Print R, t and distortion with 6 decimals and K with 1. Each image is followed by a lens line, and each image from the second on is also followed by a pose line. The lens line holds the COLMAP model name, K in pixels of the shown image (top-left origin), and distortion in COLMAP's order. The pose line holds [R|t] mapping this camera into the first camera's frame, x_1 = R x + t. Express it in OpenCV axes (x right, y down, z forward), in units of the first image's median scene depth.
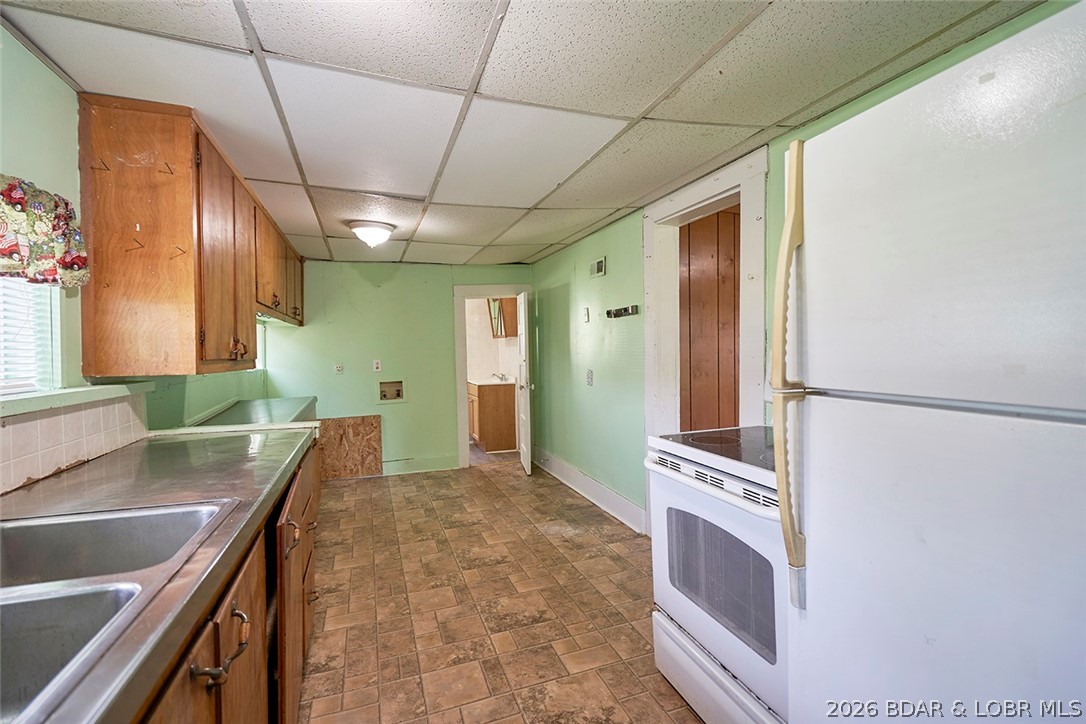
lens RADIAL K [[494.7, 0, 546.8], [0, 494.7, 358.7], [0, 0, 1]] dist [0.002745, 0.001032]
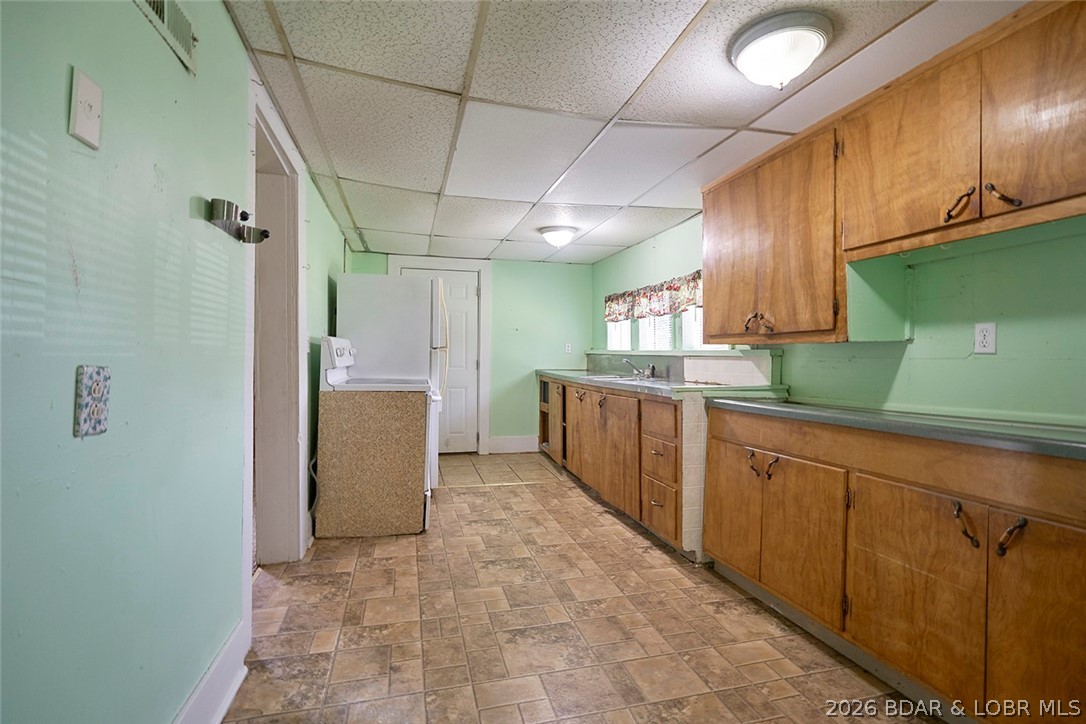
lens RADIAL K [[496.4, 0, 539.5], [0, 496.4, 357.3], [0, 0, 1]] dist [0.001836, 0.000526]
pose [[-0.996170, 0.006531, 0.087190, -0.197370], [0.008347, 0.999755, 0.020482, 0.024725], [-0.087034, 0.021131, -0.995981, 1.786015]]
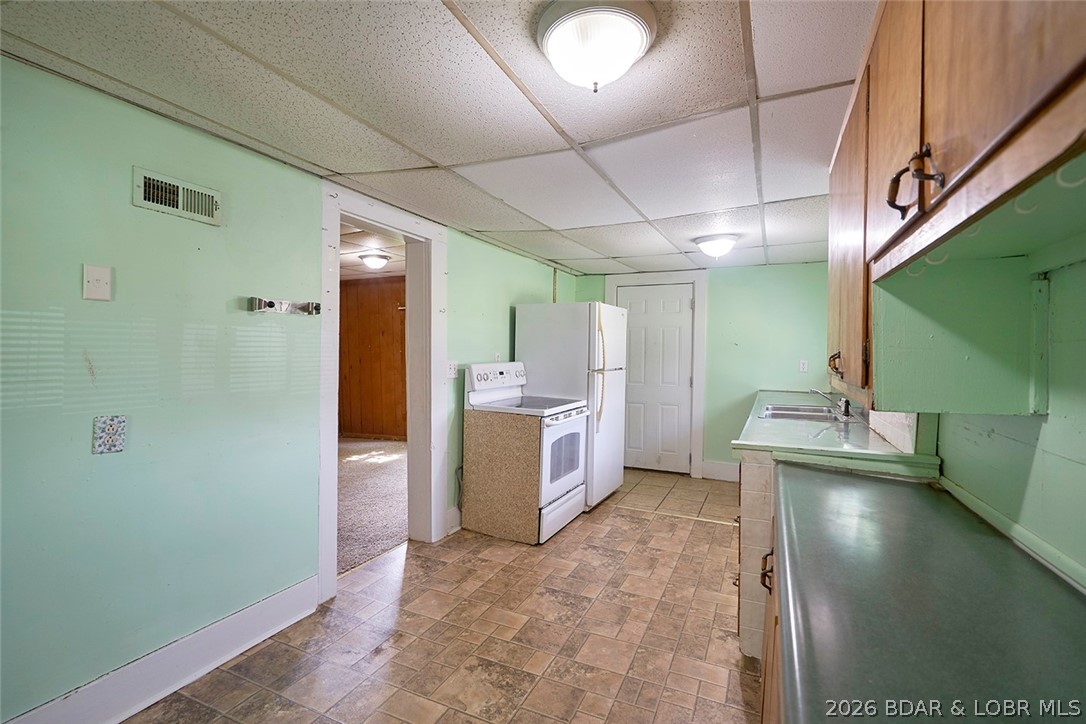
lens RADIAL K [[494.7, 0, 546.8], [0, 494.7, 358.7], [0, 0, 1]] dist [0.002745, 0.001032]
pose [[-0.713349, -0.004715, 0.700793, -0.697324], [0.014677, 0.999658, 0.021665, -0.042409], [-0.700655, 0.025740, -0.713036, 1.539739]]
